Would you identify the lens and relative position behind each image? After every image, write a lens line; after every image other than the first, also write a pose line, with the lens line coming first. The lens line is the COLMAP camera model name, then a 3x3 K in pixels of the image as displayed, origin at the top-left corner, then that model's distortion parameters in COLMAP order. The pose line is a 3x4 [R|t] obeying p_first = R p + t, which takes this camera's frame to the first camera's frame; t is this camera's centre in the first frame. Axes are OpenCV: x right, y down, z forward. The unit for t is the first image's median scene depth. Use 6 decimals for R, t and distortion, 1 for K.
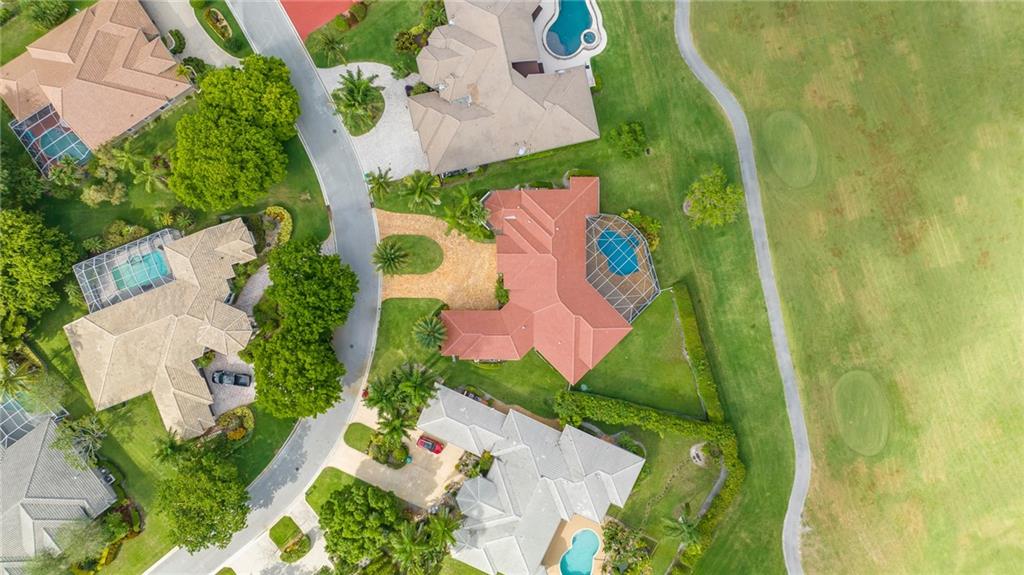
lens RADIAL K [[738.8, 0, 512.0], [0, 738.8, 287.5], [0, 0, 1]] dist [-0.023863, 0.003873]
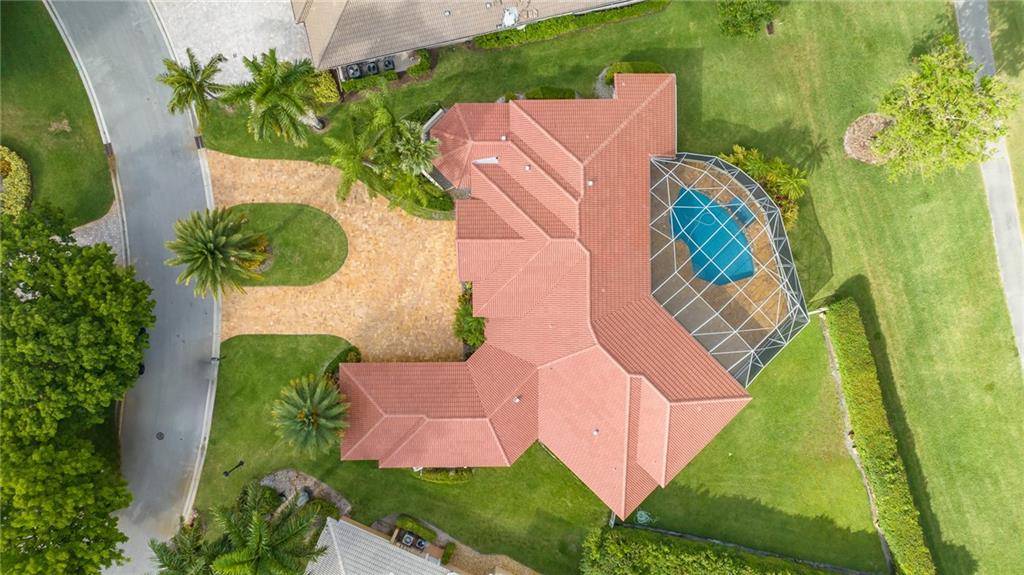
lens RADIAL K [[738.8, 0, 512.0], [0, 738.8, 287.5], [0, 0, 1]] dist [-0.023863, 0.003873]
pose [[0.999886, -0.008346, 0.012599, 0.007362], [0.008341, 0.999965, 0.000461, -0.015714], [-0.012602, -0.000356, 0.999921, 0.522363]]
